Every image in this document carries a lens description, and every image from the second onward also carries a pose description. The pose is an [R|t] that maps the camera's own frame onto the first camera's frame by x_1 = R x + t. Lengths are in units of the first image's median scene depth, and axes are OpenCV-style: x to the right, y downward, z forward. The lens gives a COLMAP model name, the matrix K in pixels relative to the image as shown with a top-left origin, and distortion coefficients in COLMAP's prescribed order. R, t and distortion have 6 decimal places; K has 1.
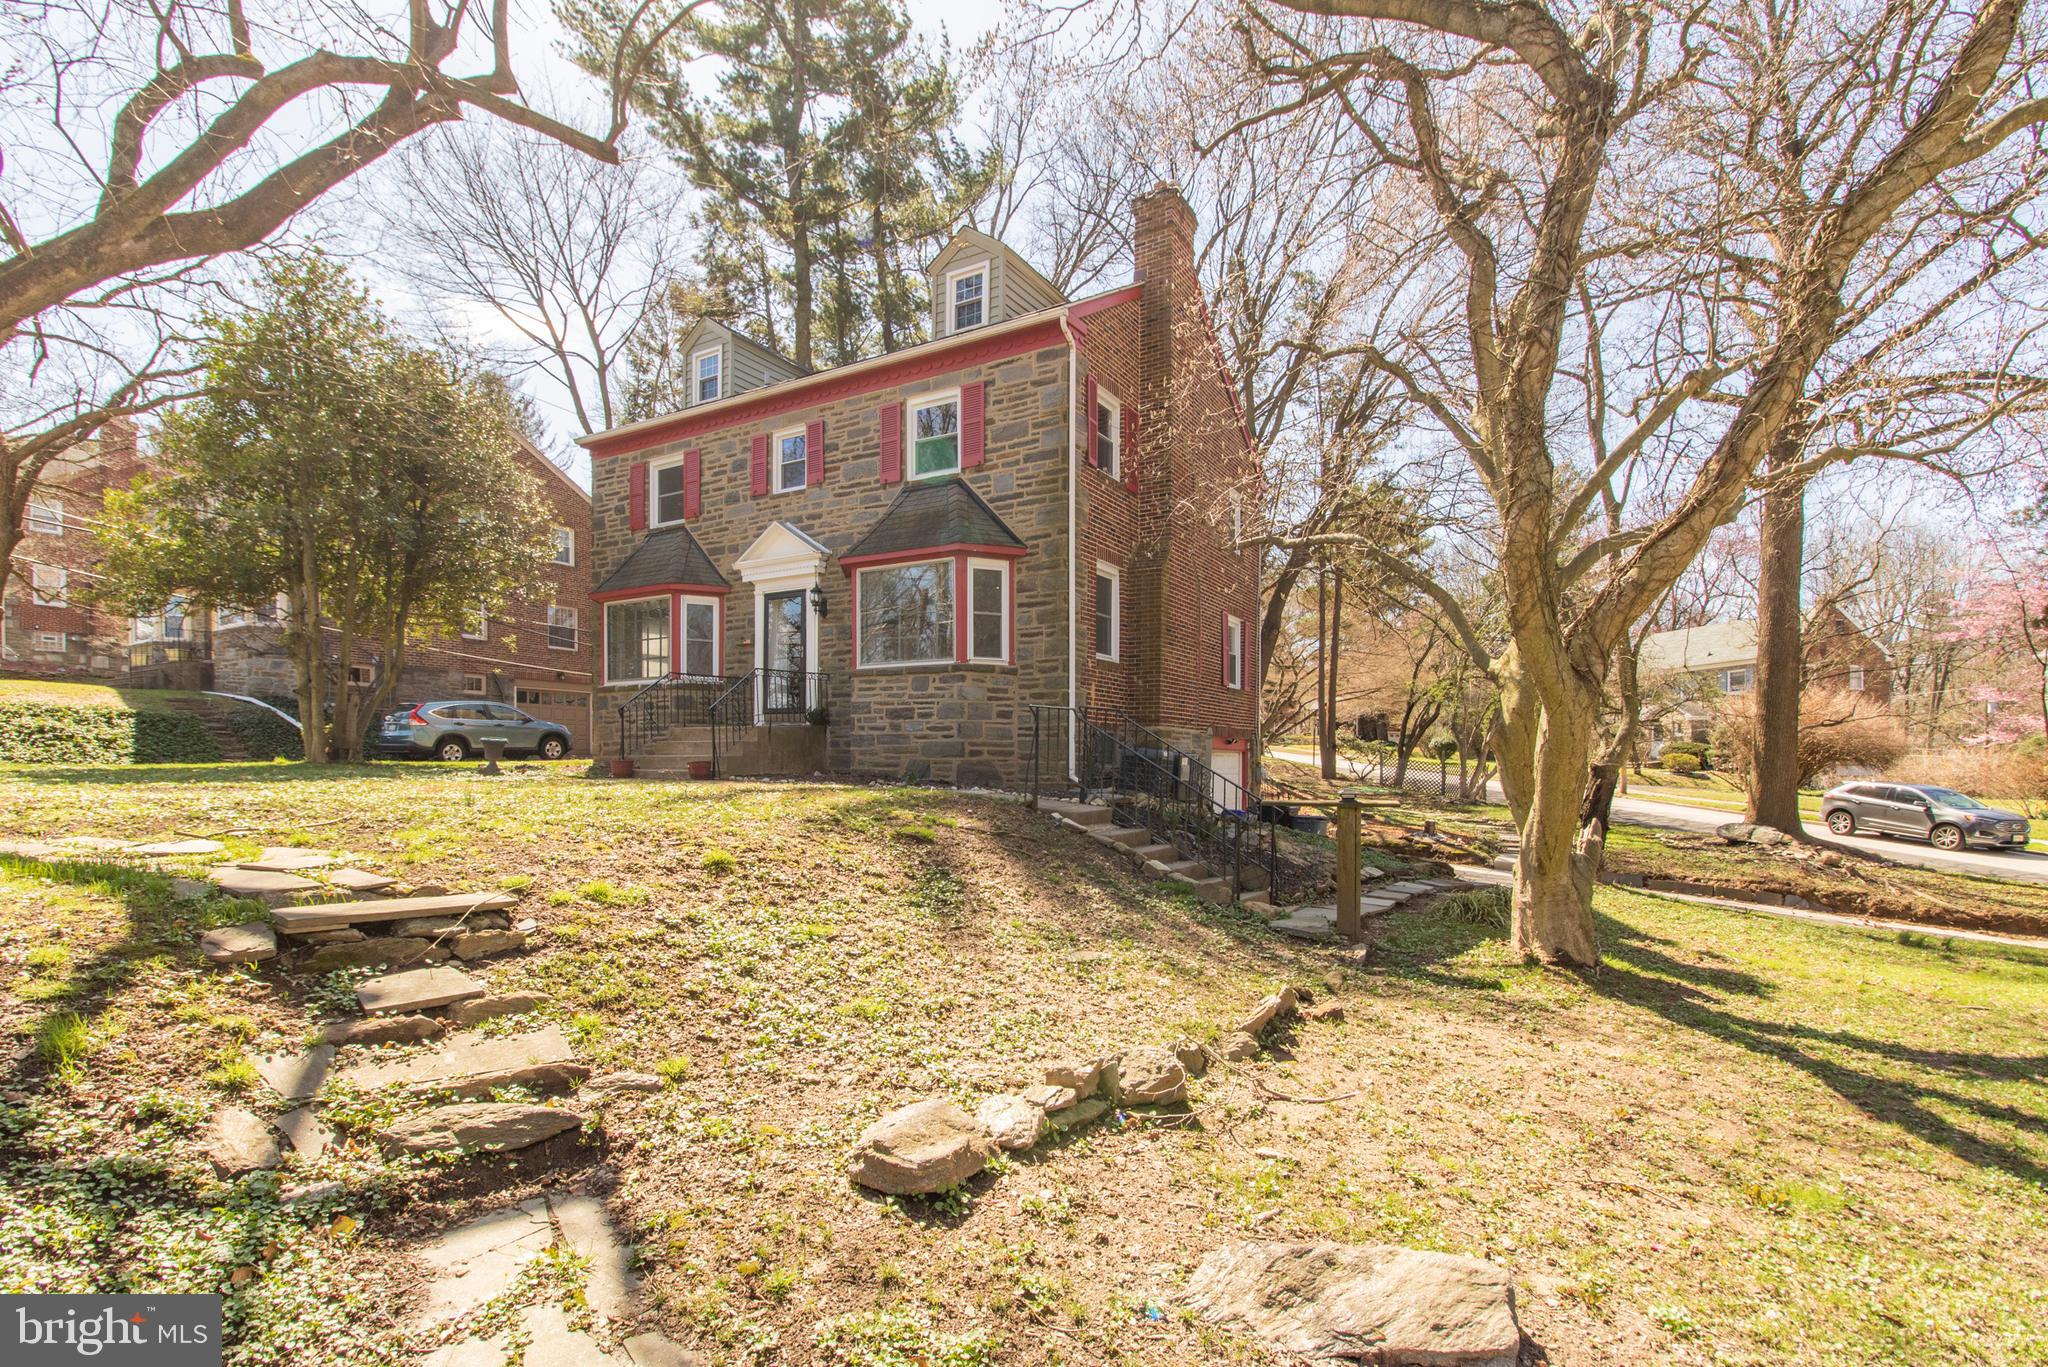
lens RADIAL K [[944.9, 0, 1020.7], [0, 944.9, 695.3], [0, 0, 1]] dist [-0.001960, -0.001058]
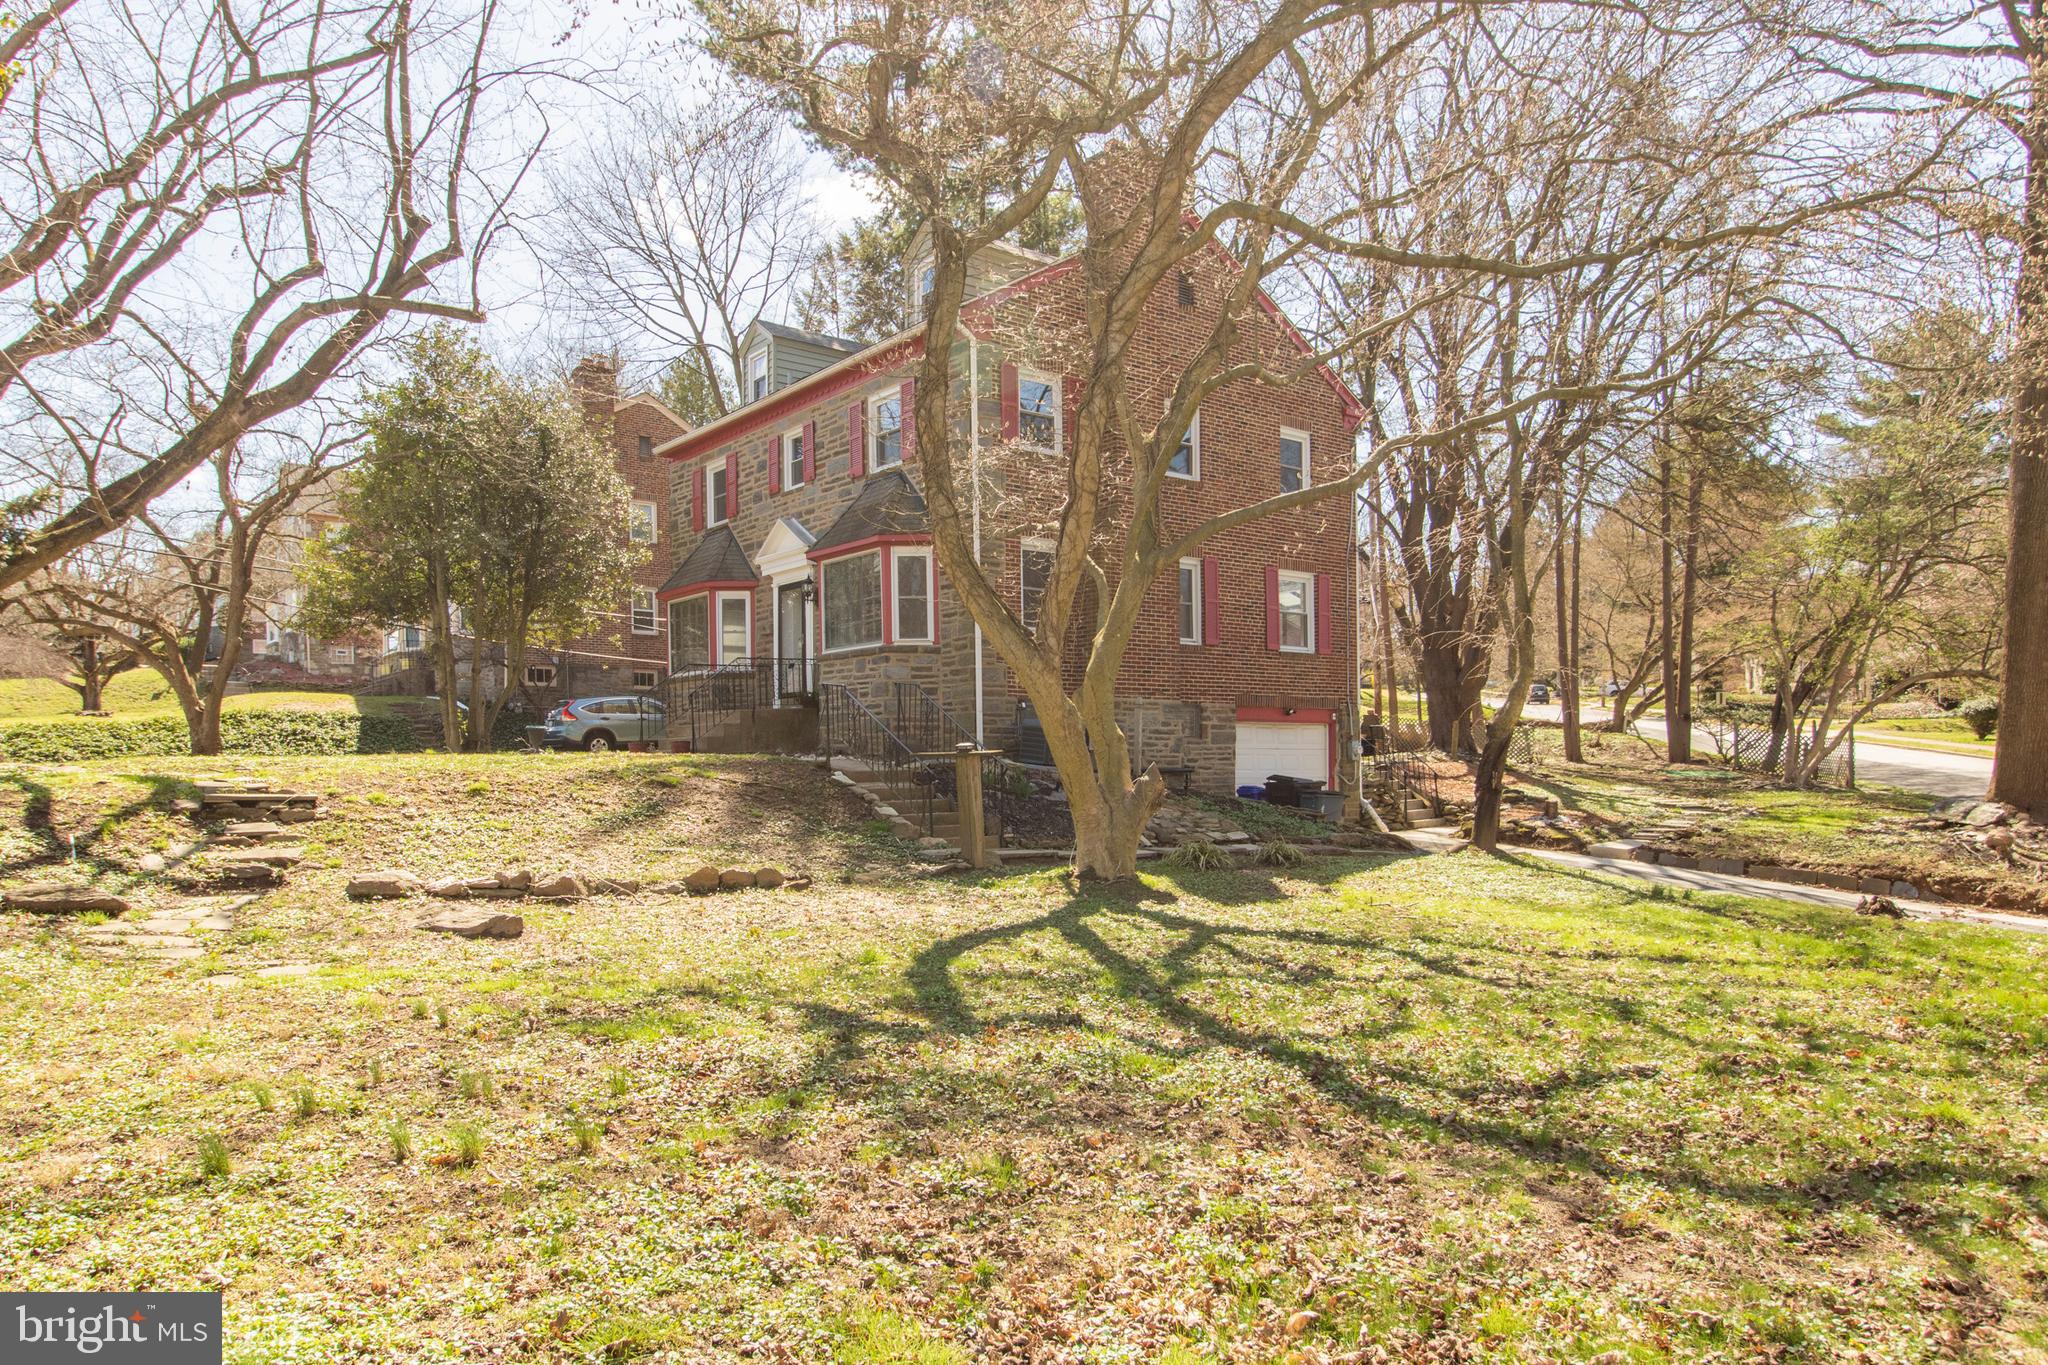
lens RADIAL K [[1313.9, 0, 1026.6], [0, 1313.9, 637.5], [0, 0, 1]] dist [-0.005805, 0.001299]
pose [[0.935740, -0.050445, -0.349063, 0.550556], [0.041512, 0.998592, -0.033029, 0.012244], [0.350238, 0.016417, 0.936517, -0.315844]]
